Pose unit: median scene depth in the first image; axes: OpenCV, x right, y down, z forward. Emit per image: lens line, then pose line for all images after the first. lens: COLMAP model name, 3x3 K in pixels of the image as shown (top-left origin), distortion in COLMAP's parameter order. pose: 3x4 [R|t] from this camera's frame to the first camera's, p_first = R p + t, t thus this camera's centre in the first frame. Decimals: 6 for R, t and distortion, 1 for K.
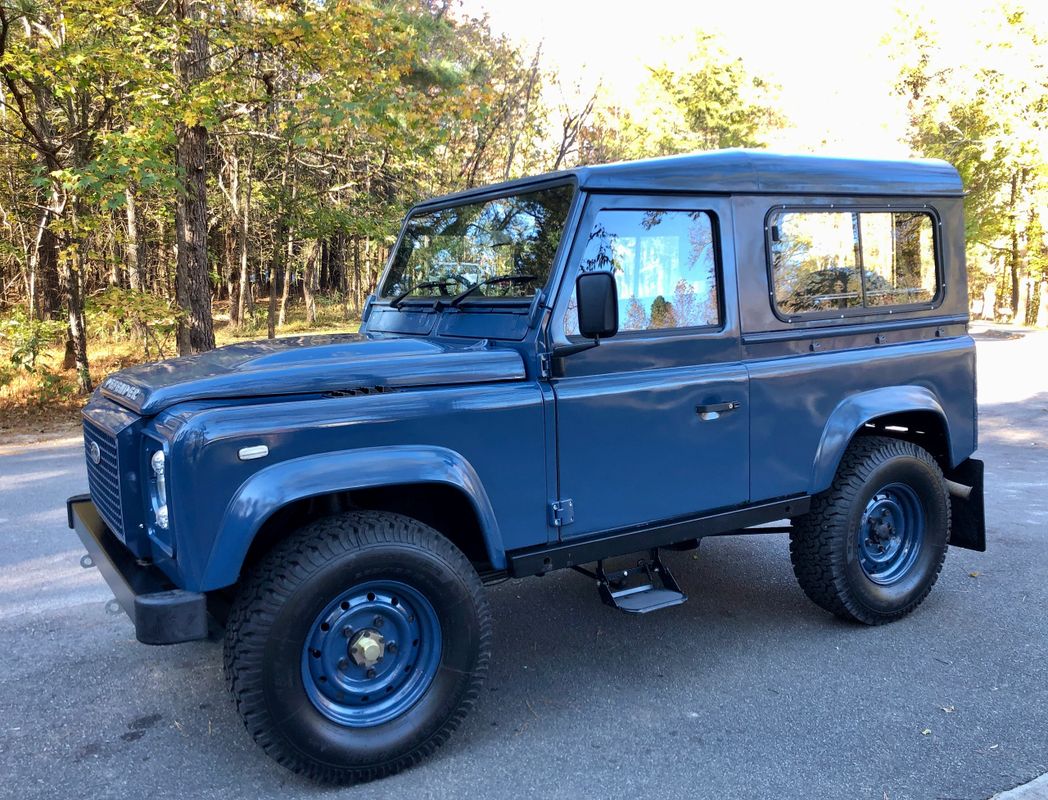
lens RADIAL K [[957.0, 0, 524.0], [0, 957.0, 400.0], [0, 0, 1]] dist [0.015746, 0.009341]
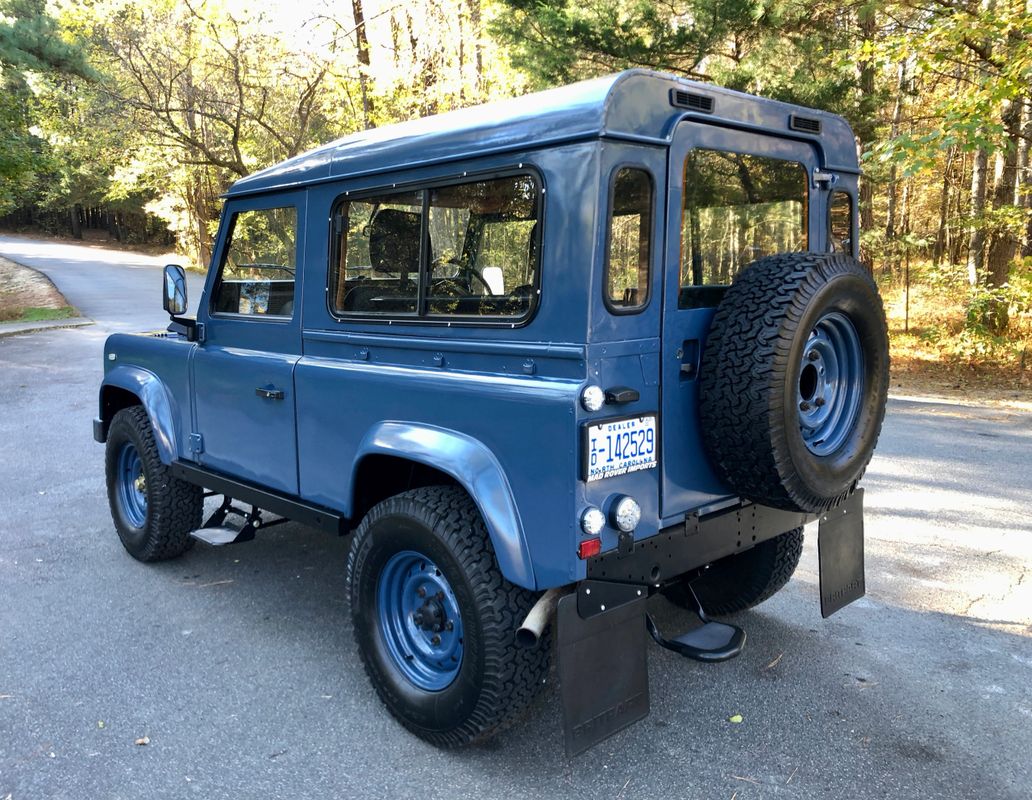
lens RADIAL K [[874.4, 0, 488.5], [0, 874.4, 395.6], [0, 0, 1]] dist [0.025694, 0.001108]
pose [[0.182019, 0.158868, -0.970376, 1.201029], [-0.116153, 0.983426, 0.139217, -0.155902], [0.976410, 0.087372, 0.197455, 1.058143]]
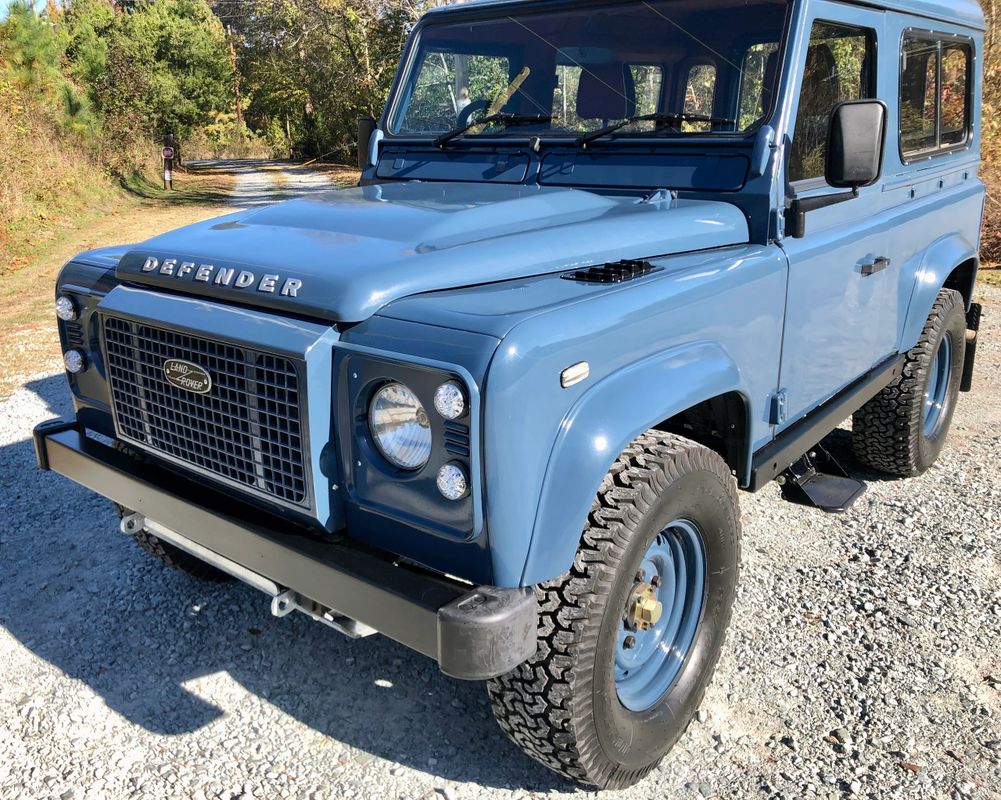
lens RADIAL K [[879.3, 0, 462.8], [0, 879.3, 396.2], [0, 0, 1]] dist [0.000203, 0.030372]
pose [[0.952557, -0.082414, 0.292991, -0.406109], [0.029656, 0.983193, 0.180143, -0.031725], [-0.302913, -0.162908, 0.938991, 0.342662]]
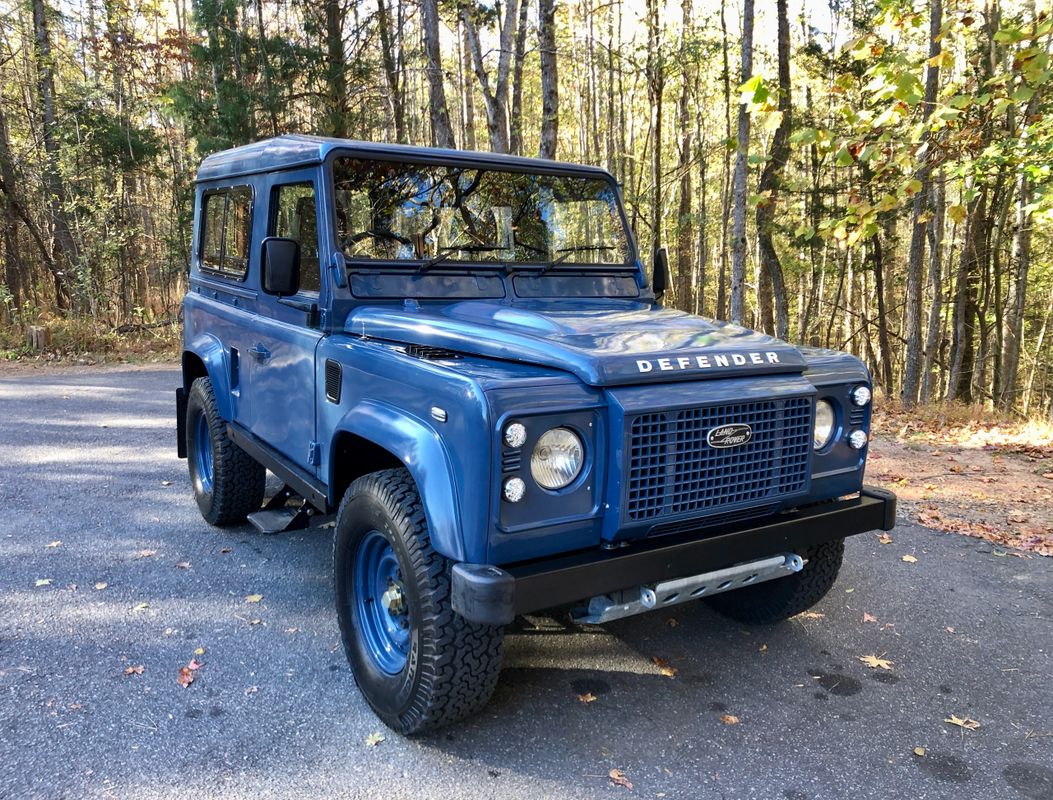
lens RADIAL K [[866.4, 0, 525.5], [0, 866.4, 391.3], [0, 0, 1]] dist [0.022426, 0.000157]
pose [[-0.010678, -0.134560, 0.990848, -1.127455], [0.093841, 0.986396, 0.134967, -0.102226], [-0.995530, 0.094424, 0.002095, 1.079196]]
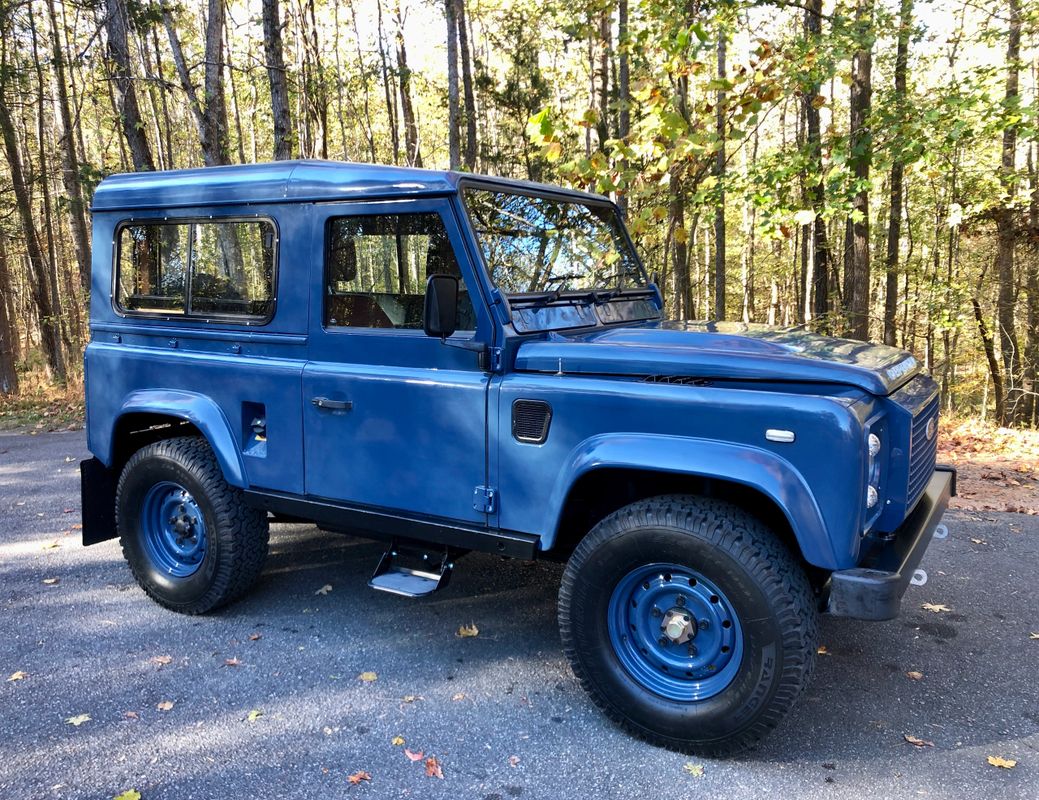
lens RADIAL K [[883.5, 0, 494.2], [0, 883.5, 398.9], [0, 0, 1]] dist [0.021193, 0.003423]
pose [[-0.438370, -0.094452, 0.893818, -1.001069], [0.126208, 0.978141, 0.165262, -0.178963], [-0.889890, 0.185253, -0.416867, 1.657043]]
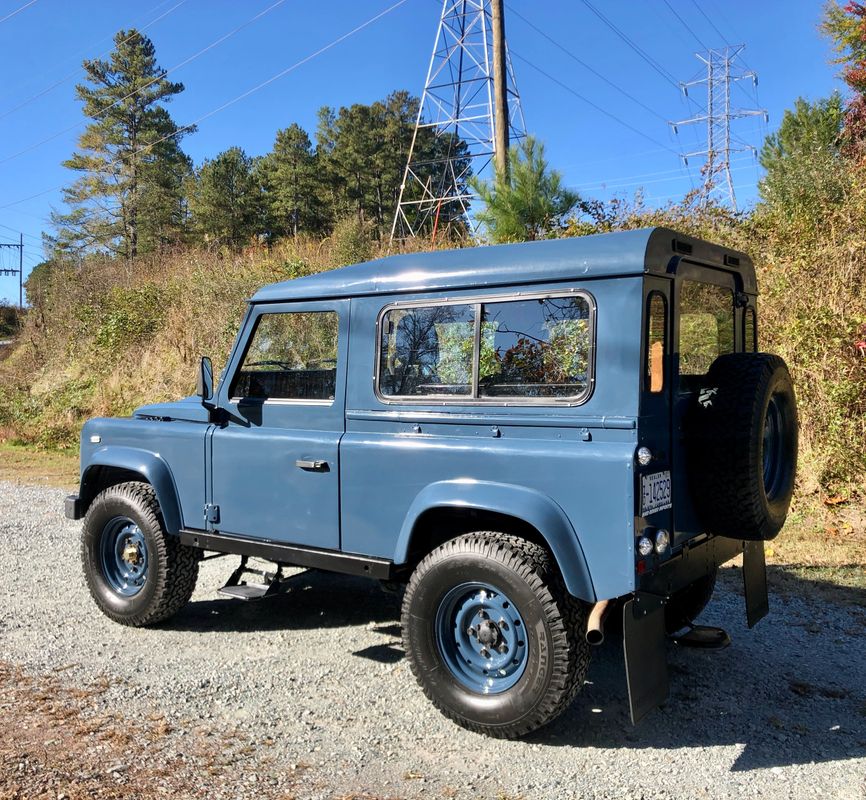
lens RADIAL K [[873.0, 0, 433.0], [0, 873.0, 400.0], [0, 0, 1]] dist [0.035826, -0.020649]
pose [[0.374828, 0.066820, -0.924683, 1.338343], [-0.121434, 0.992345, 0.022485, -0.124492], [0.919107, 0.103860, 0.380073, 0.711510]]
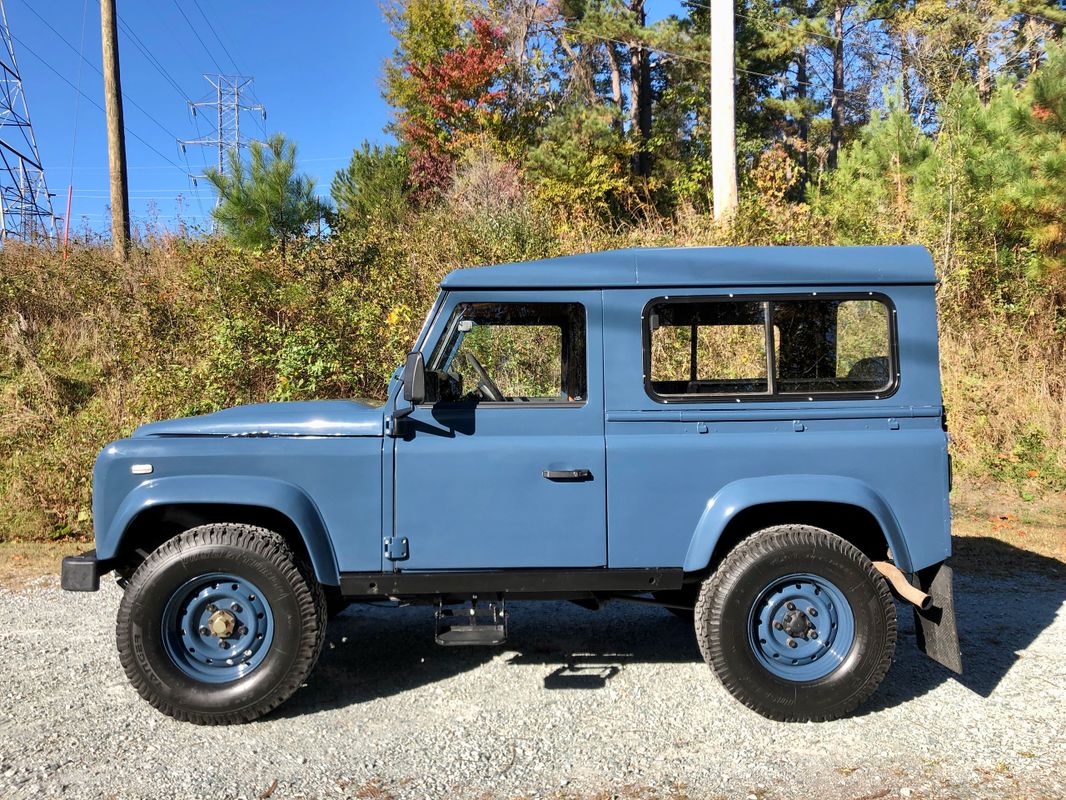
lens RADIAL K [[888.4, 0, 525.7], [0, 888.4, 387.8], [0, 0, 1]] dist [0.026306, -0.009408]
pose [[0.865370, 0.028972, -0.500296, 0.684147], [-0.083028, 0.992819, -0.086121, -0.000294], [0.494208, 0.116065, 0.861561, 0.076764]]
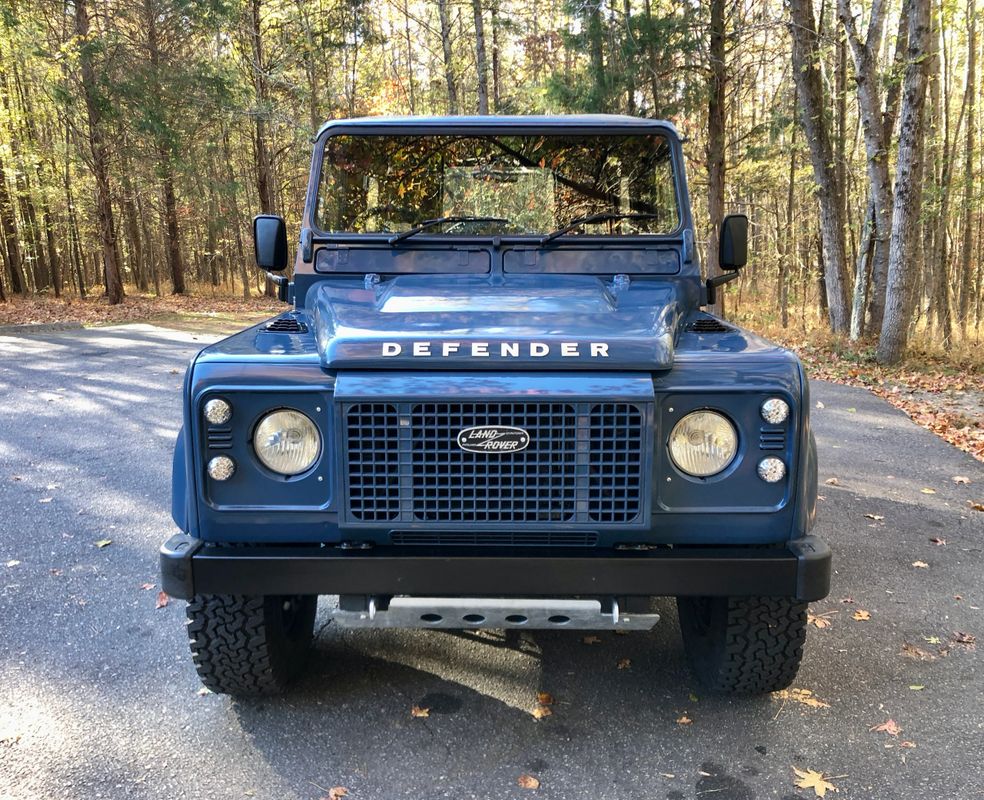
lens RADIAL K [[881.7, 0, 487.8], [0, 881.7, 386.2], [0, 0, 1]] dist [0.024446, -0.001972]
pose [[0.538893, -0.126145, 0.832875, -0.920177], [0.084063, 0.991842, 0.095830, -0.046860], [-0.838169, 0.018372, 0.545101, 0.578528]]
